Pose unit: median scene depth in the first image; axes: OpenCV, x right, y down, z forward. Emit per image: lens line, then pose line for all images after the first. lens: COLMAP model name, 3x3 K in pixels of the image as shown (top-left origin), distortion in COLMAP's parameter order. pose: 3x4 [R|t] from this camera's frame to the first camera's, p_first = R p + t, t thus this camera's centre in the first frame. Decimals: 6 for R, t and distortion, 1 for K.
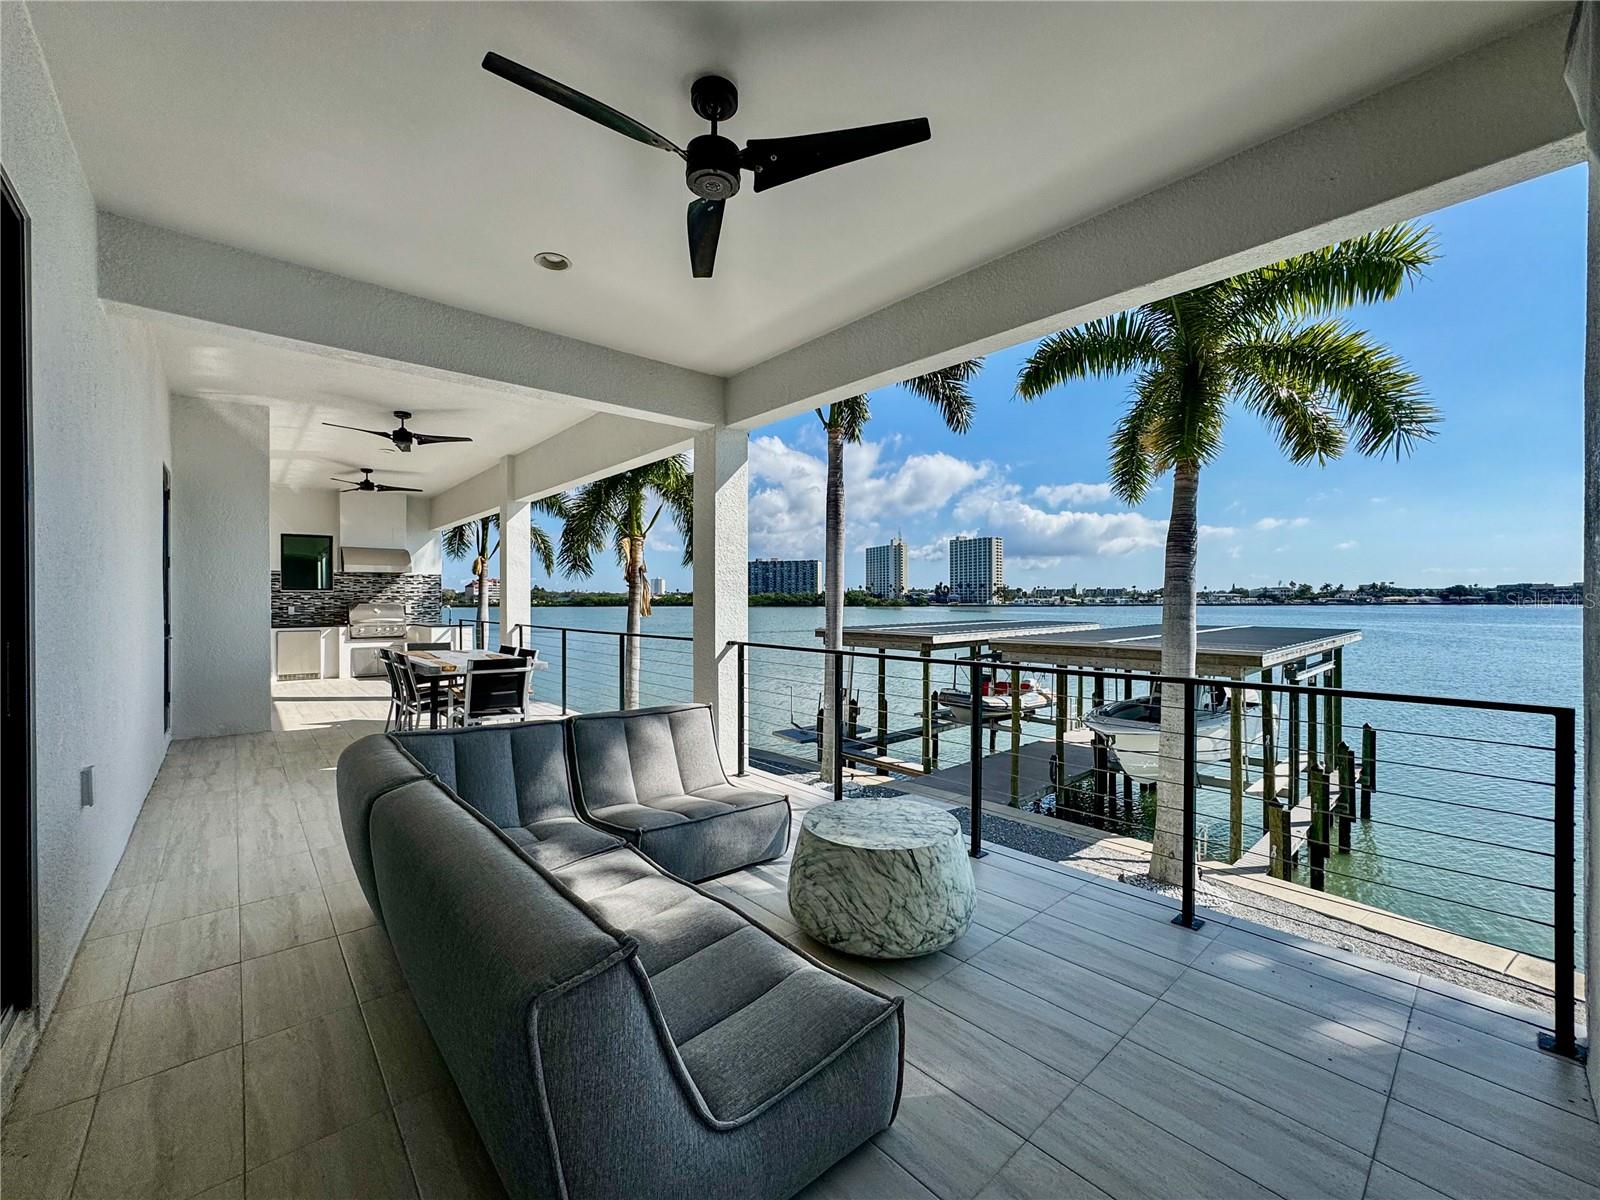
lens RADIAL K [[656.6, 0, 796.5], [0, 656.6, 599.5], [0, 0, 1]] dist [-0.030508, 0.012469]
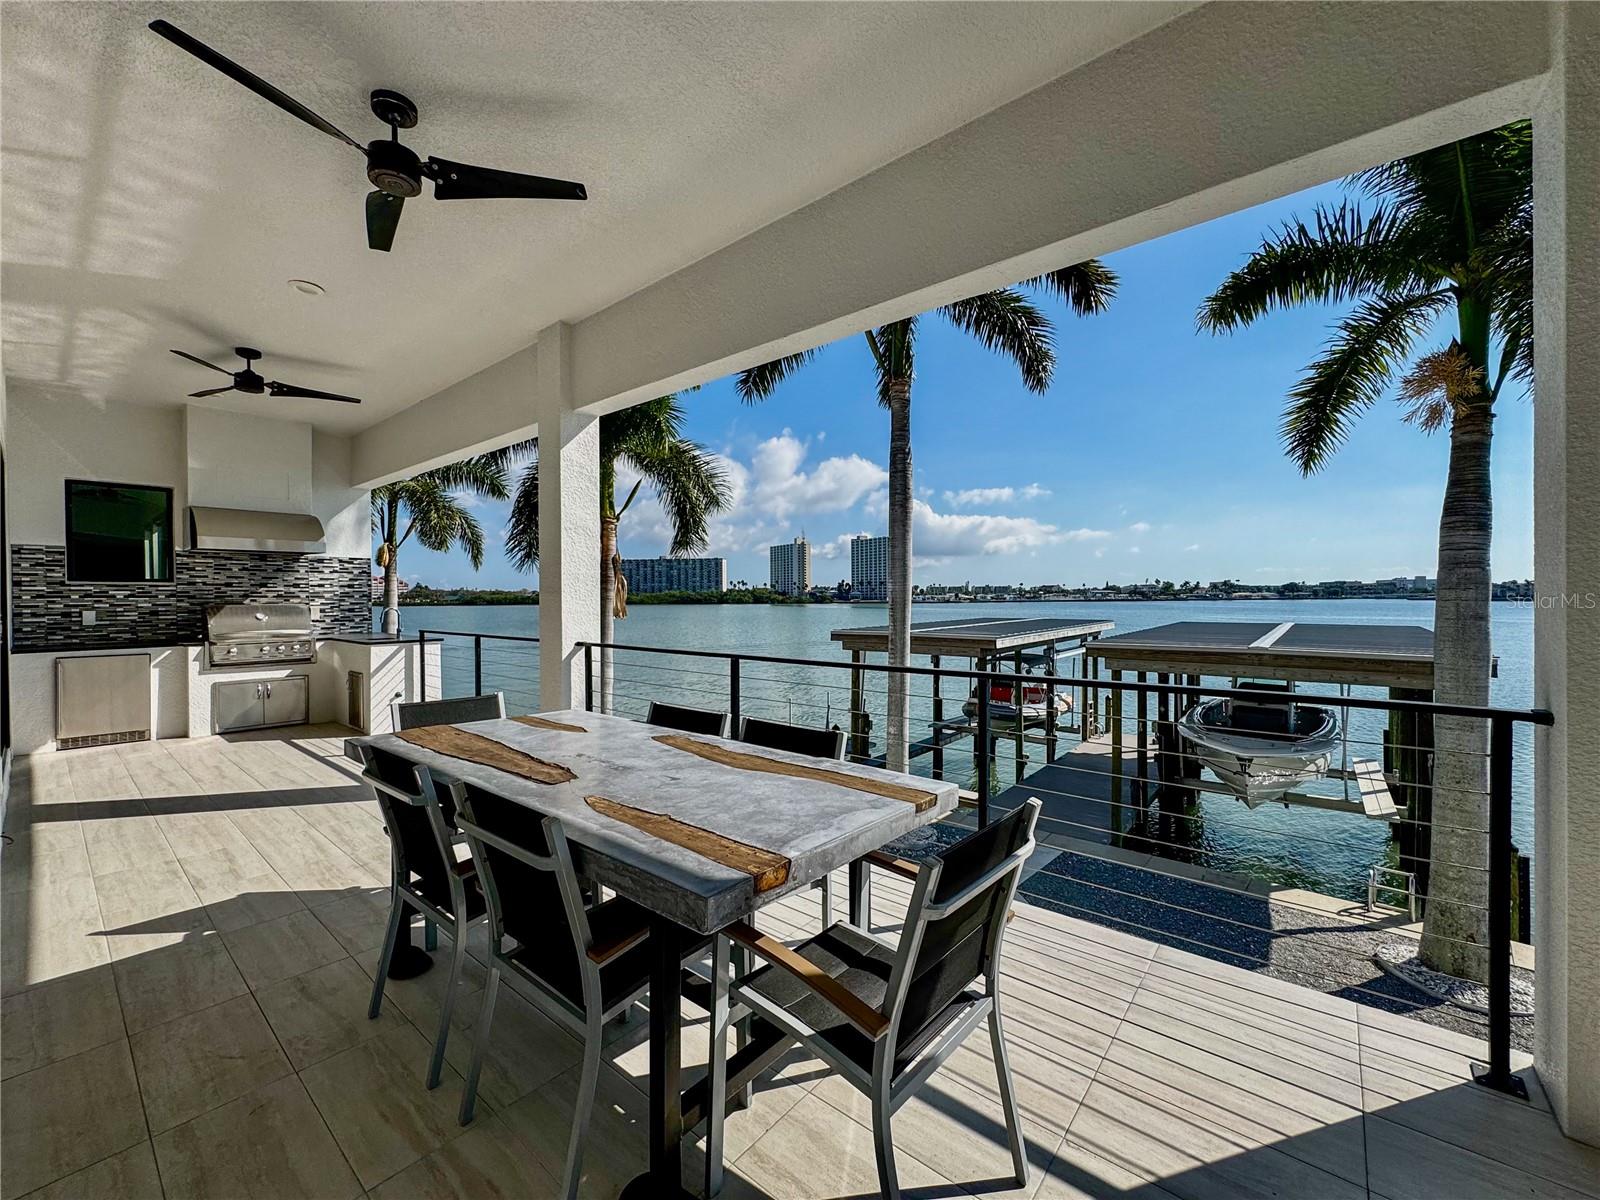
lens RADIAL K [[643.7, 0, 800.0], [0, 643.7, 600.0], [0, 0, 1]] dist [-0.000103, -0.000645]
pose [[0.987706, -0.004249, 0.156267, -0.115956], [0.003512, 0.999981, 0.004988, 0.000410], [-0.156286, -0.004377, 0.987702, 0.158465]]
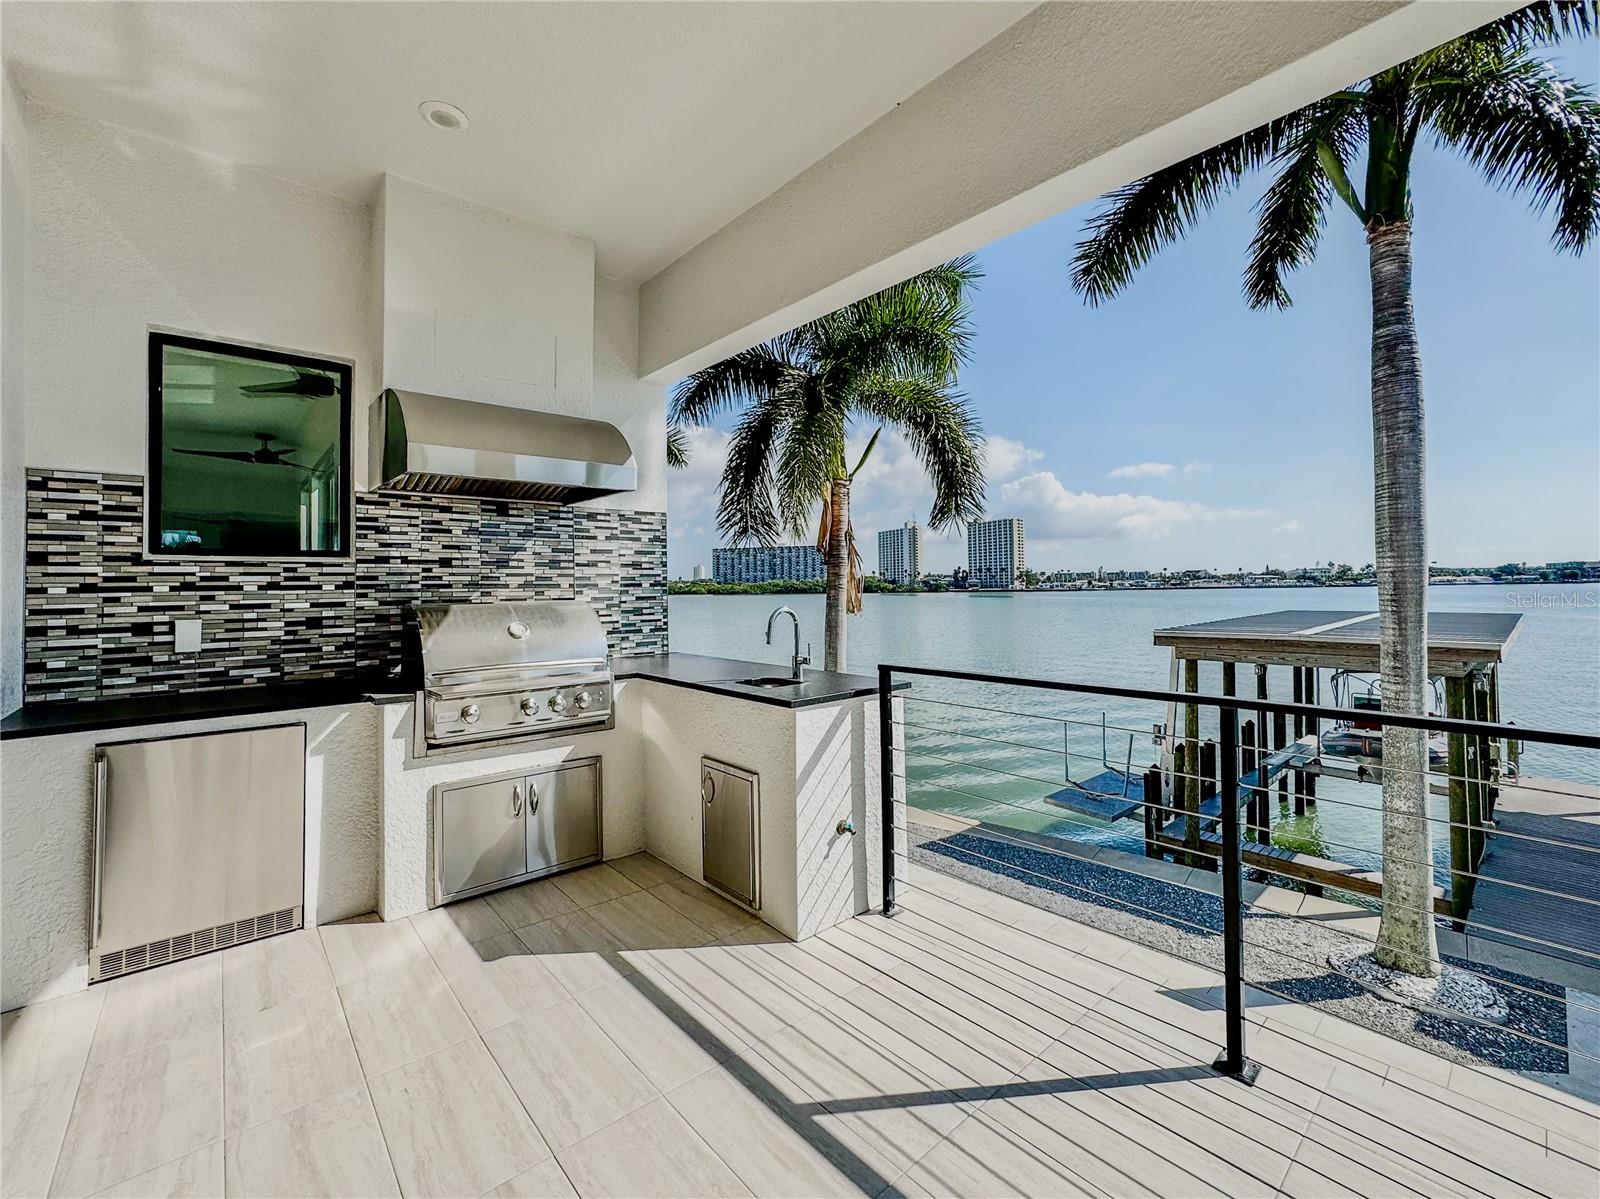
lens RADIAL K [[680.0, 0, 800.4], [0, 680.0, 569.6], [0, 0, 1]] dist [-0.029843, 0.014997]
pose [[0.999945, -0.010398, 0.001689, -0.240232], [0.010436, 0.999640, -0.024704, 0.000199], [-0.001432, 0.024720, 0.999693, 0.326983]]
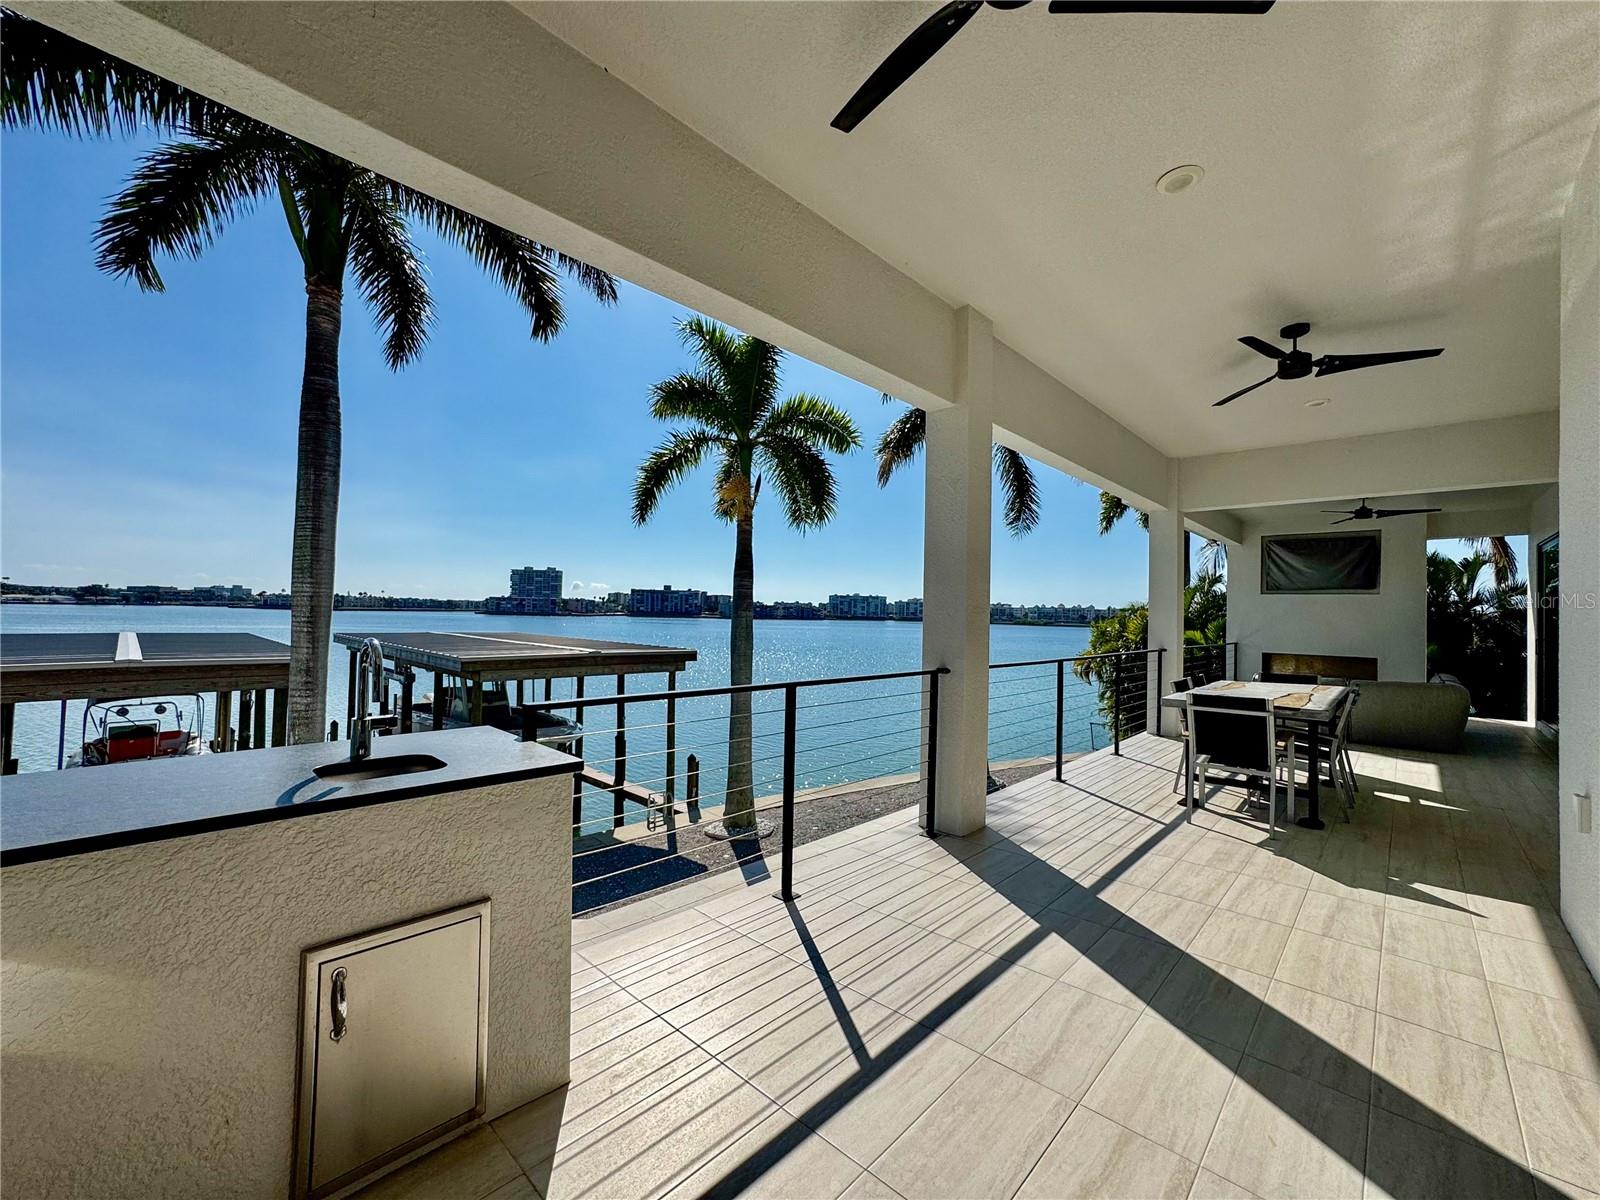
lens RADIAL K [[656.6, 0, 796.5], [0, 656.6, 599.5], [0, 0, 1]] dist [-0.030508, 0.012469]
pose [[-0.086447, 0.020624, 0.996043, -0.327617], [-0.020752, 0.999532, -0.022497, 0.000267], [-0.996040, -0.022614, -0.085979, 0.423699]]
